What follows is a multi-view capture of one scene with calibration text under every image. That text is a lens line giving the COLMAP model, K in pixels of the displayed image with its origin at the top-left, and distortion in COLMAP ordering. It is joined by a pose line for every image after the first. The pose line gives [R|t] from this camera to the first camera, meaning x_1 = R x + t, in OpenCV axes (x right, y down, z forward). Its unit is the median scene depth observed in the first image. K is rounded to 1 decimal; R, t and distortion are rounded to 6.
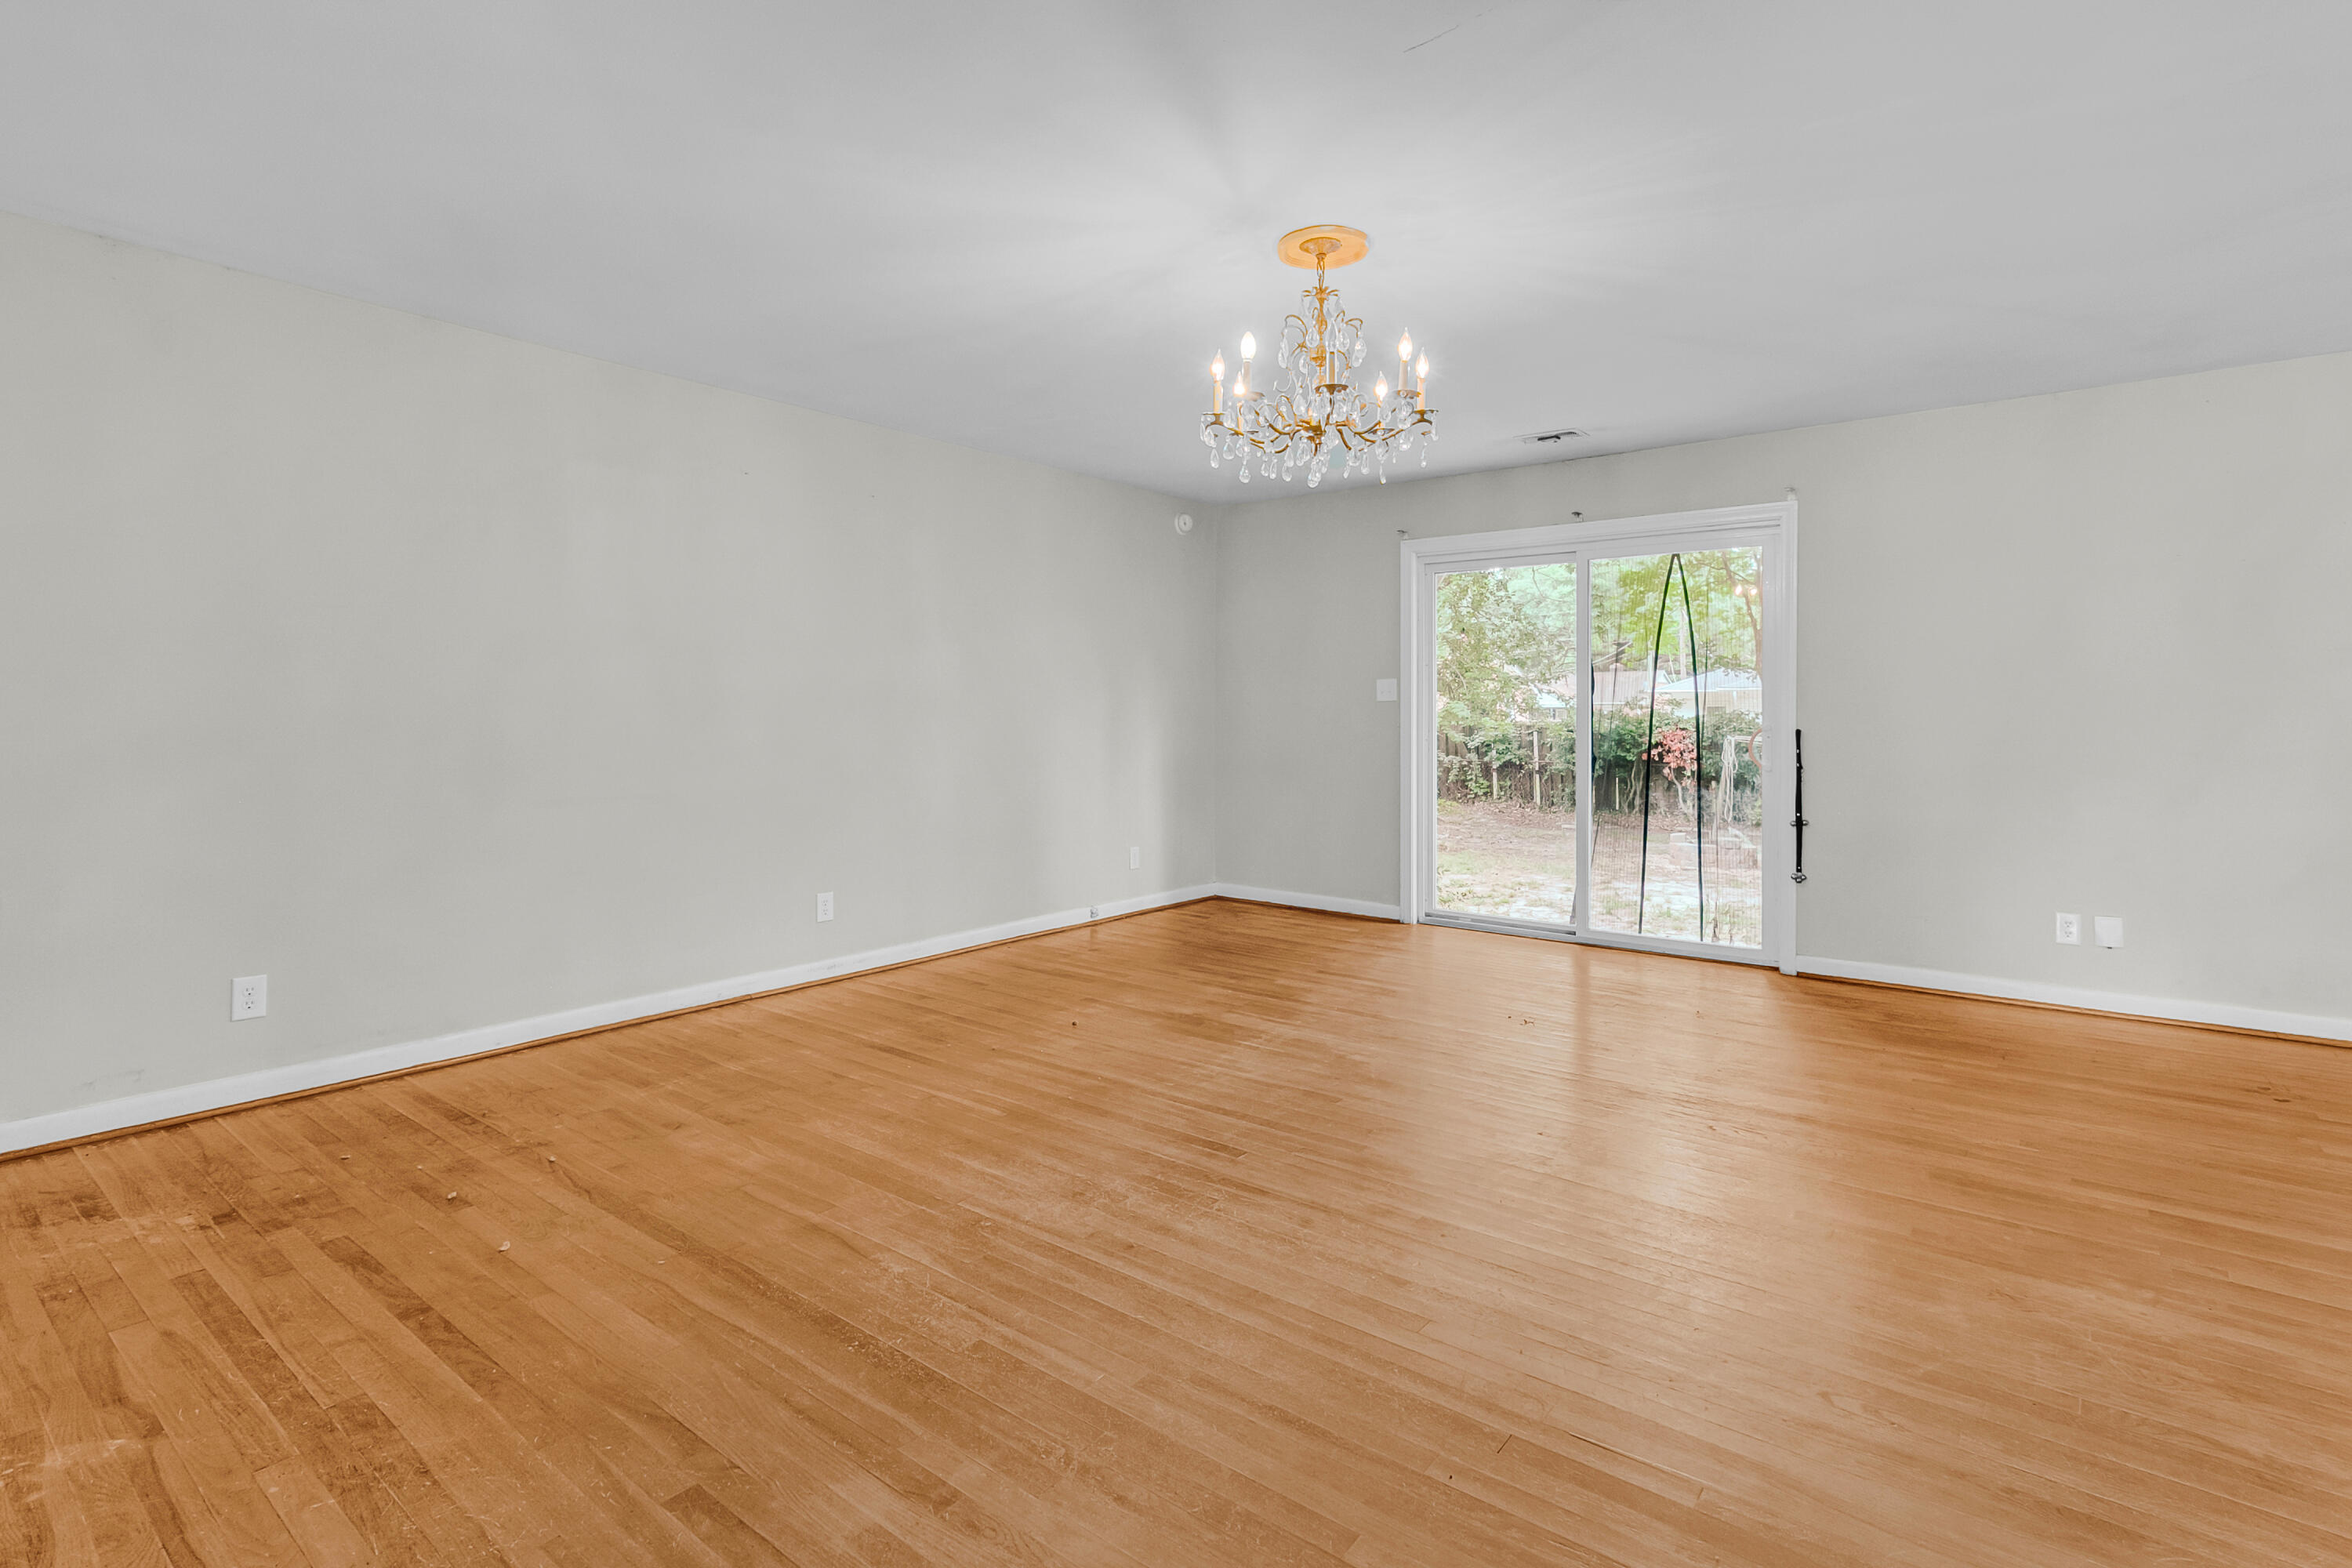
lens RADIAL K [[1111.4, 0, 1174.1], [0, 1111.4, 726.1], [0, 0, 1]] dist [0.004398, -0.001428]
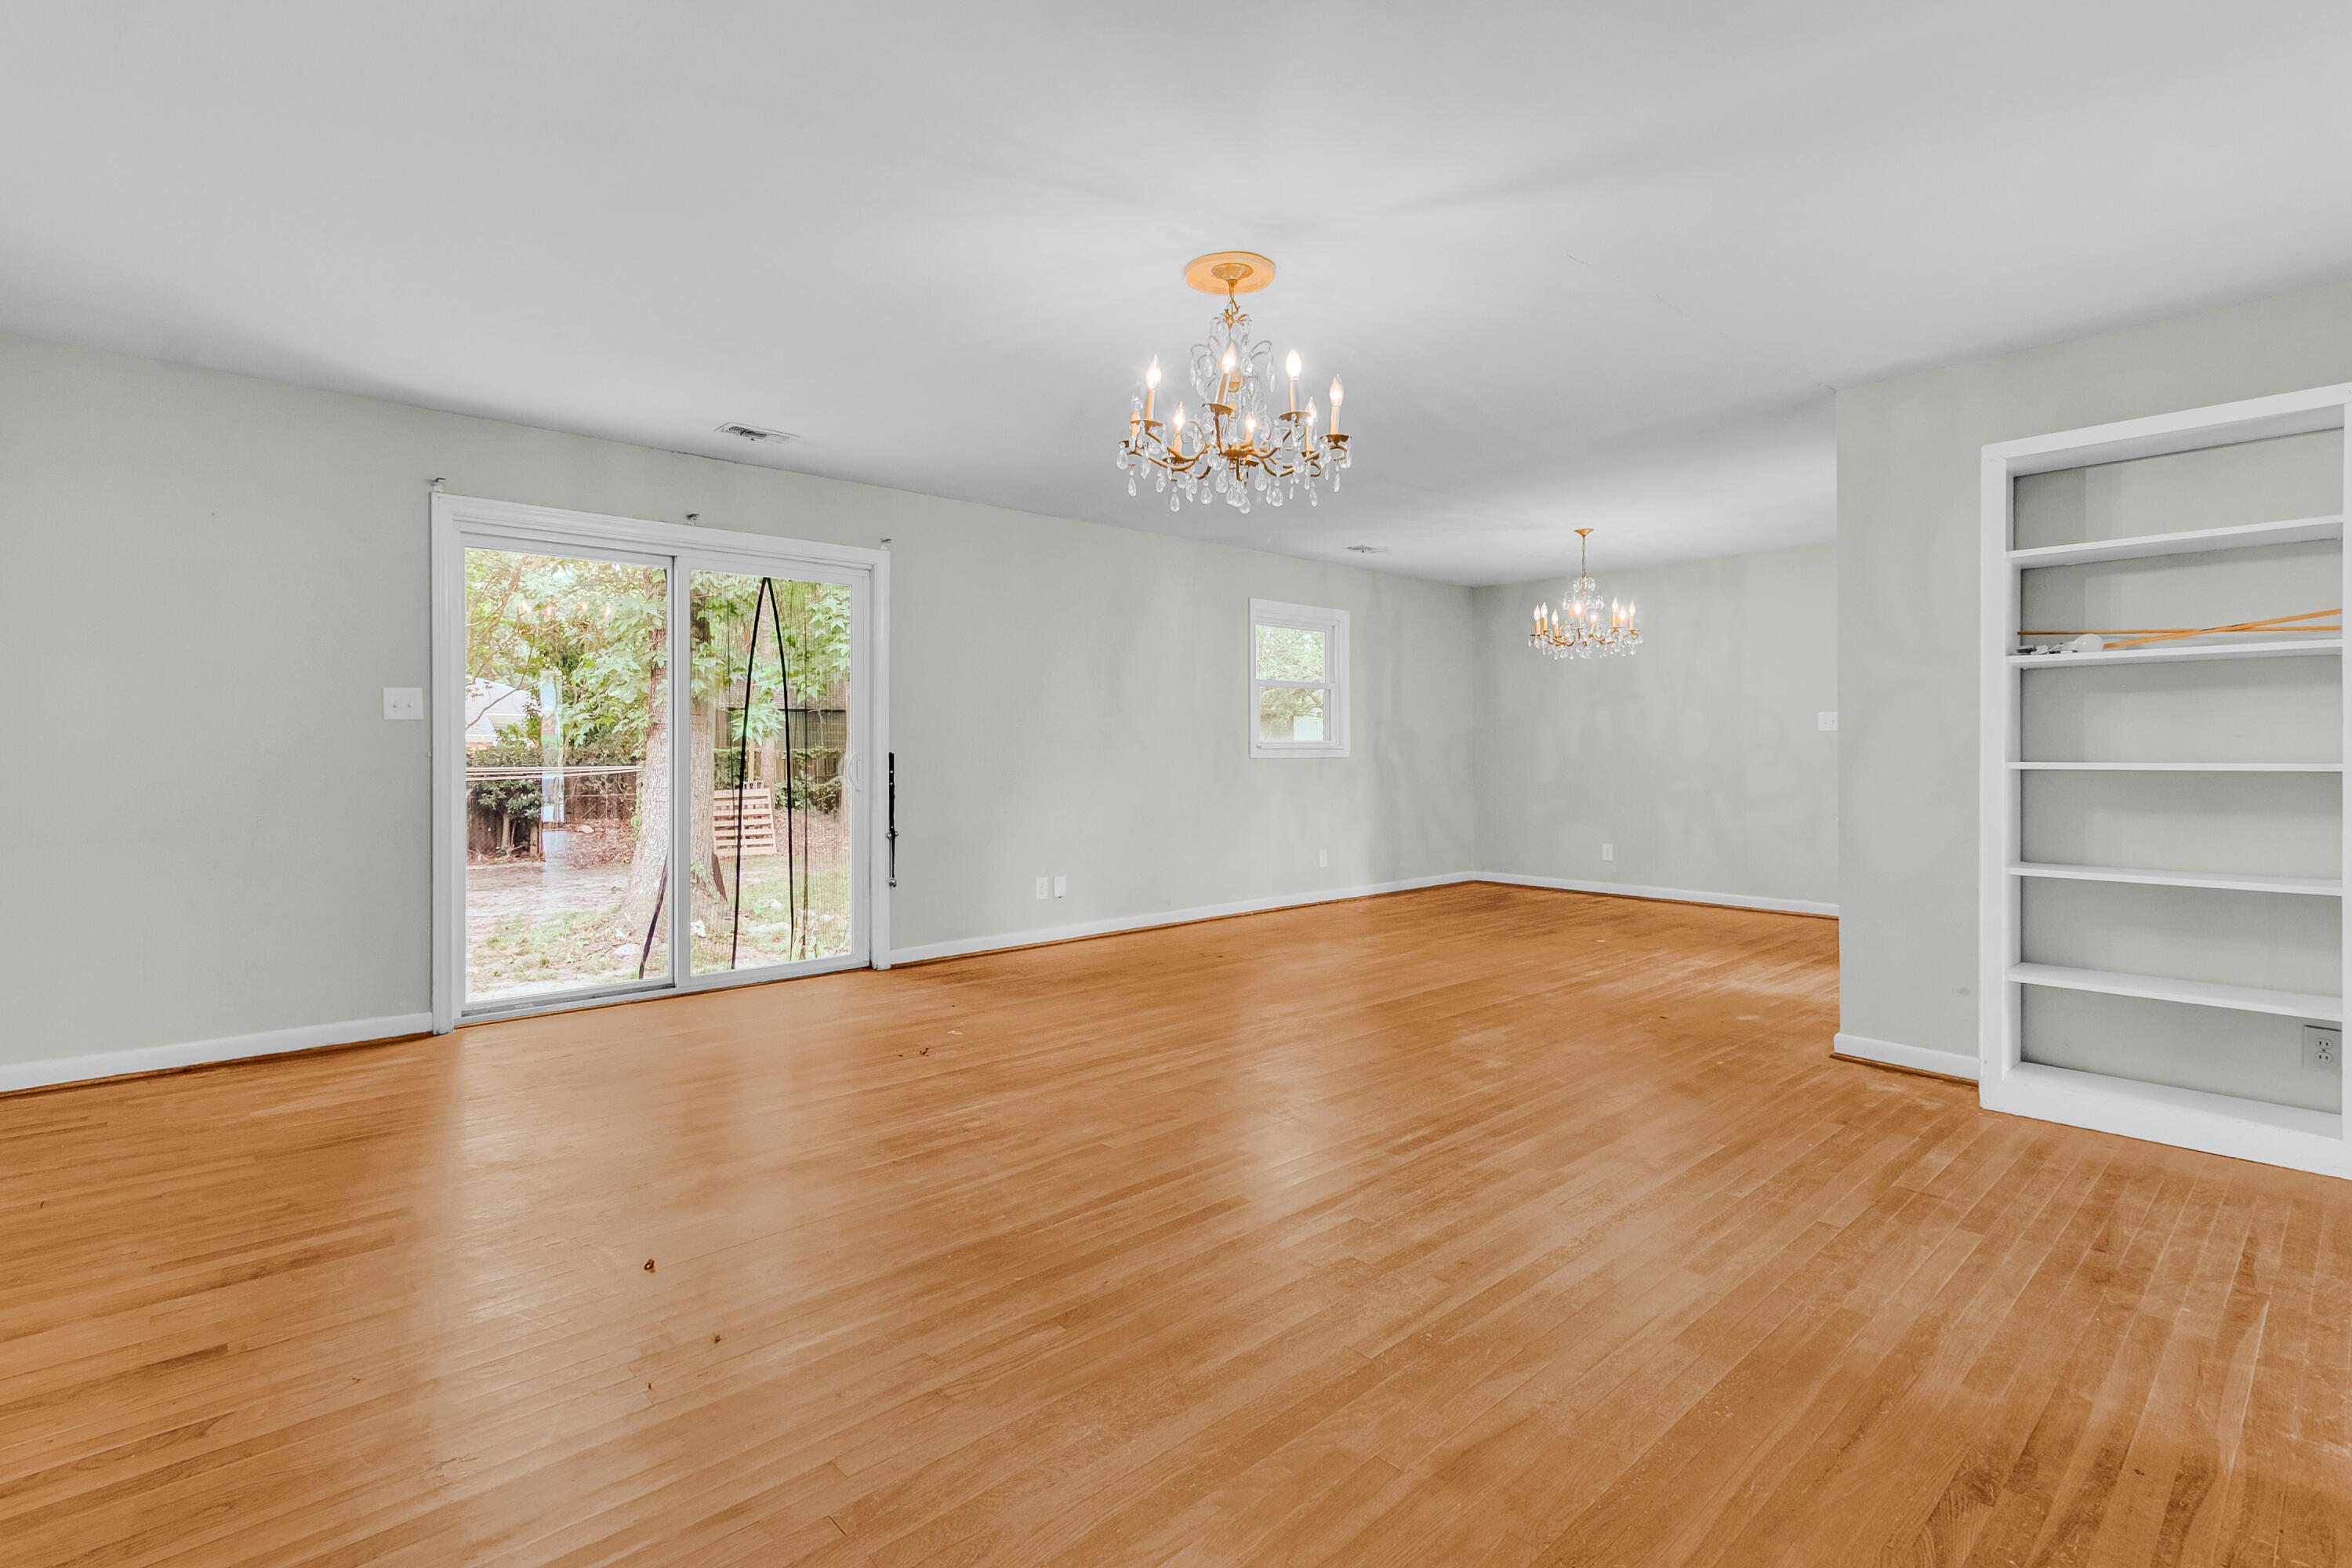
lens RADIAL K [[1111.4, 0, 1178.9], [0, 1111.4, 741.3], [0, 0, 1]] dist [0.004398, -0.001428]
pose [[0.158452, 0.001281, 0.987366, -0.763891], [0.009584, 0.999950, -0.002835, -0.004011], [-0.987320, 0.009912, 0.158432, 0.773572]]
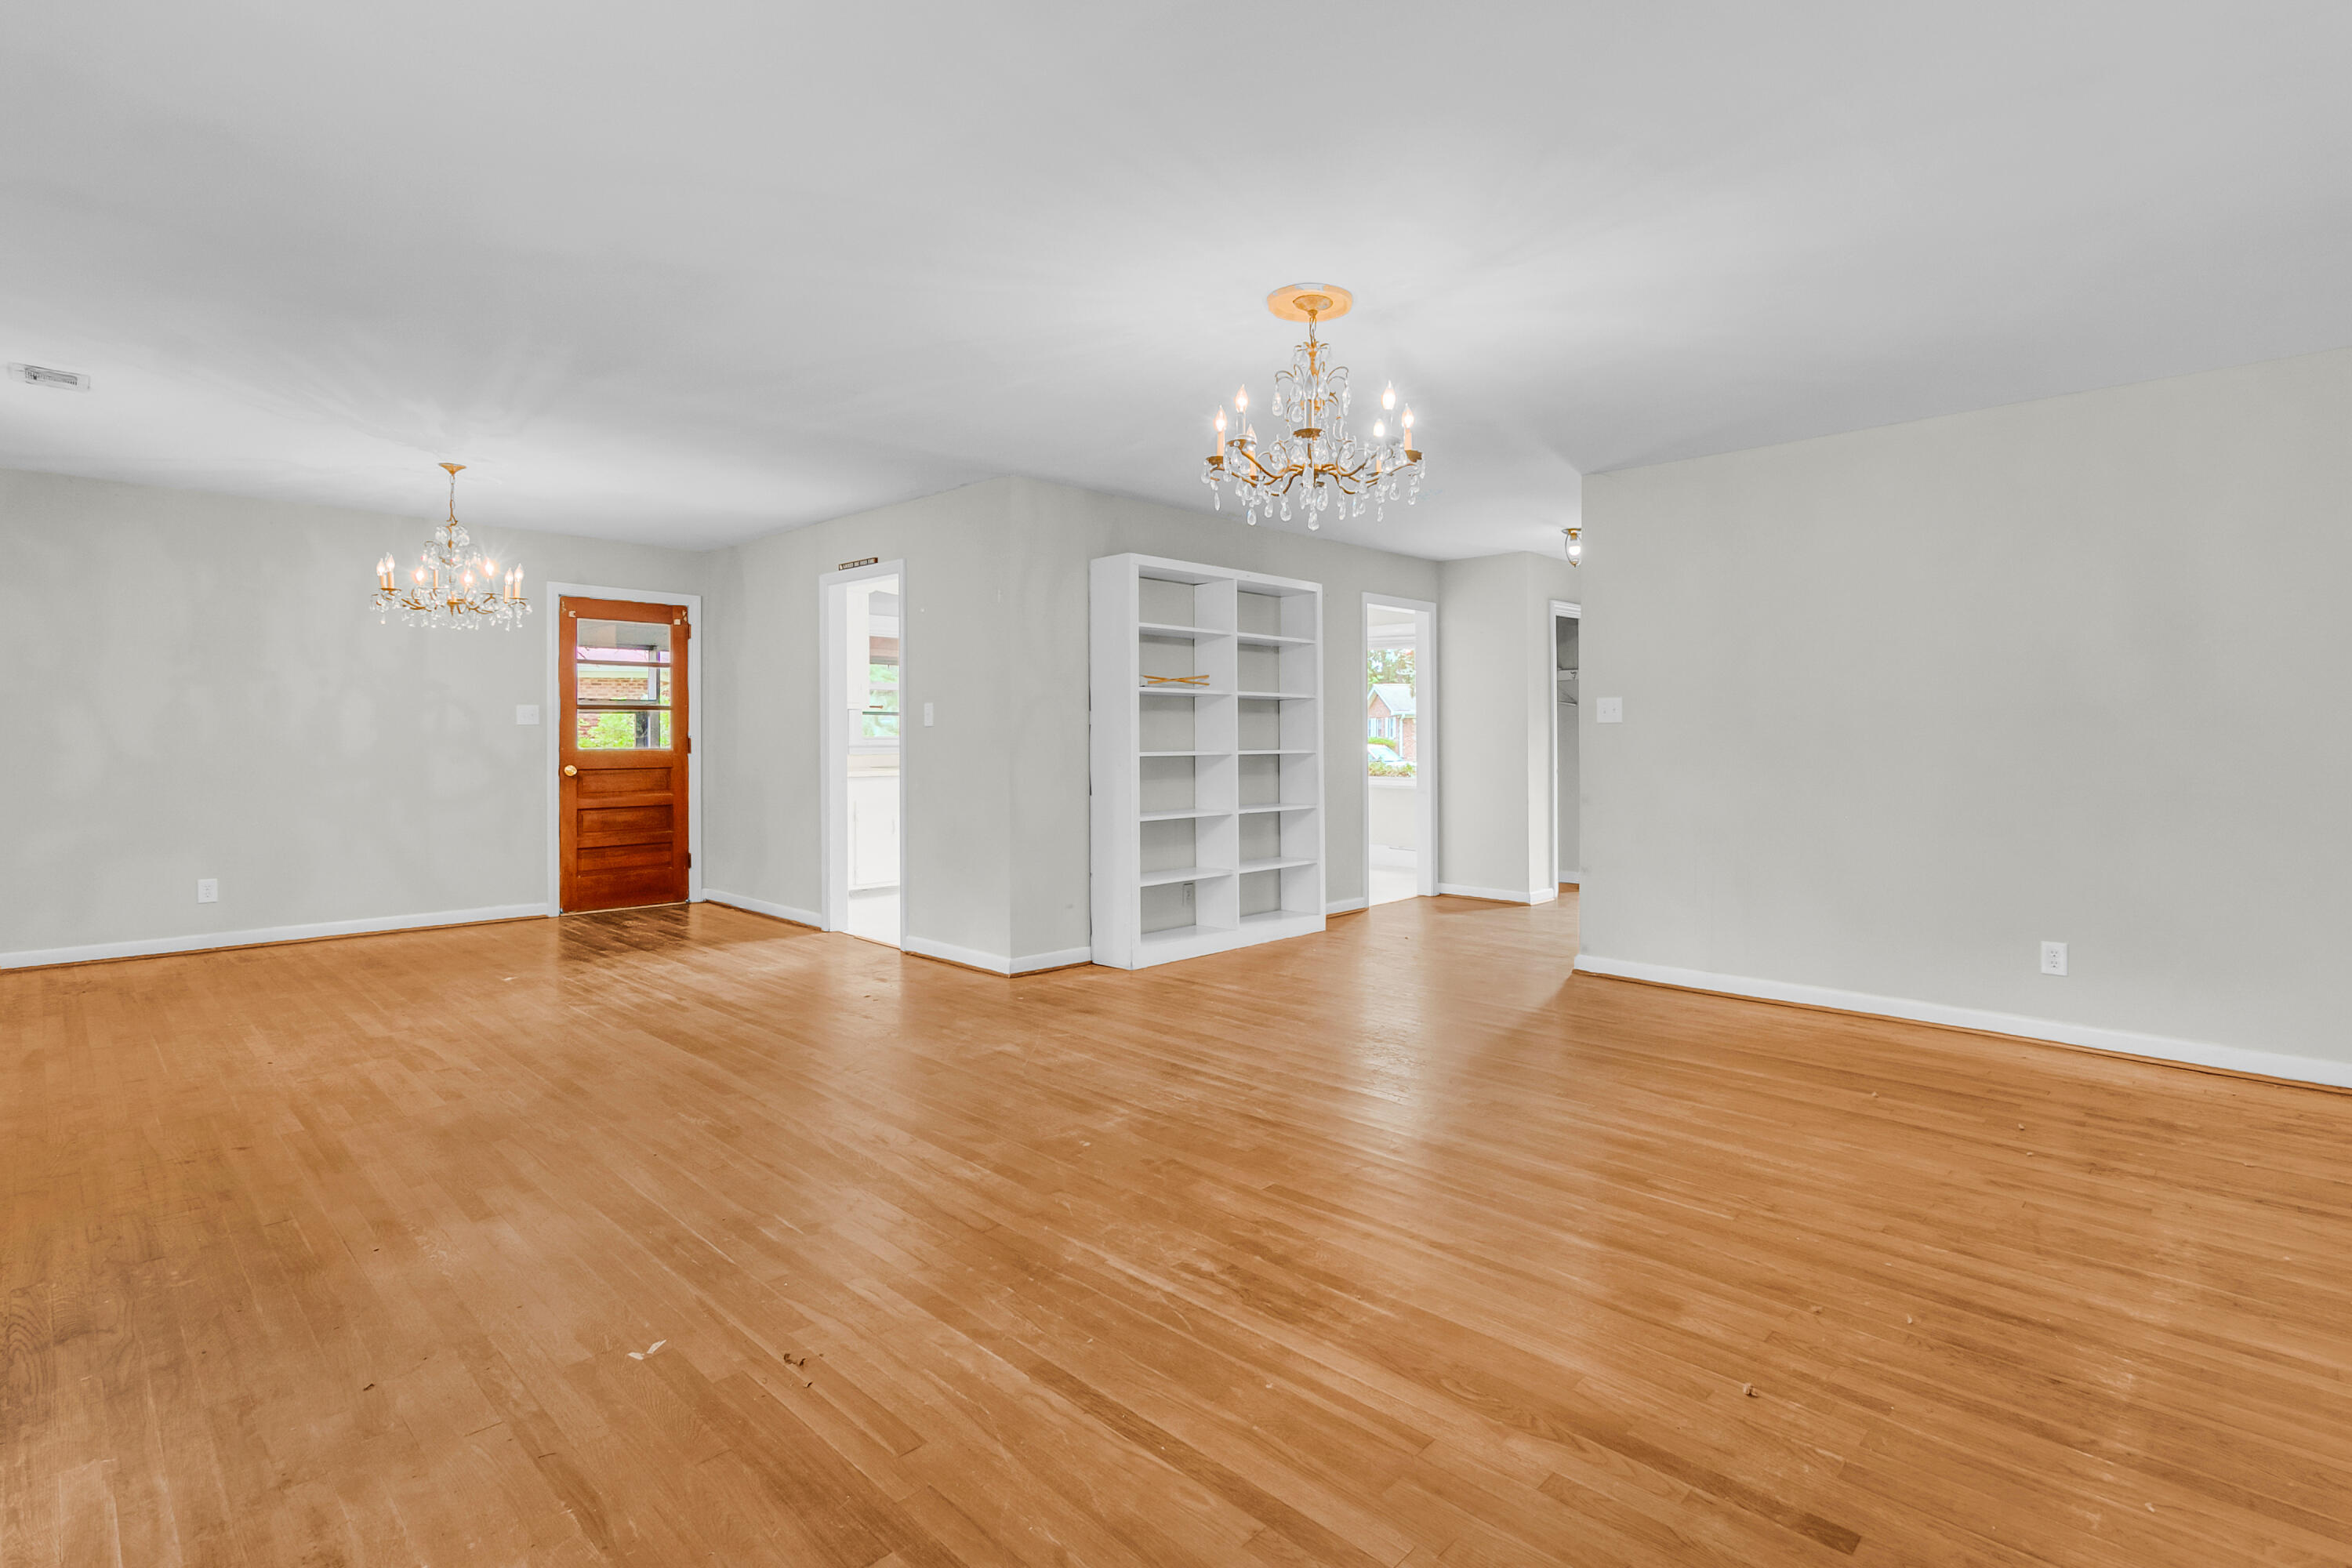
lens RADIAL K [[1111.4, 0, 1186.8], [0, 1111.4, 746.8], [0, 0, 1]] dist [0.004398, -0.001428]
pose [[-0.995483, -0.006834, 0.094689, 0.131756], [-0.005475, 0.999878, 0.014603, -0.014536], [-0.094777, 0.014019, -0.995400, 1.827575]]
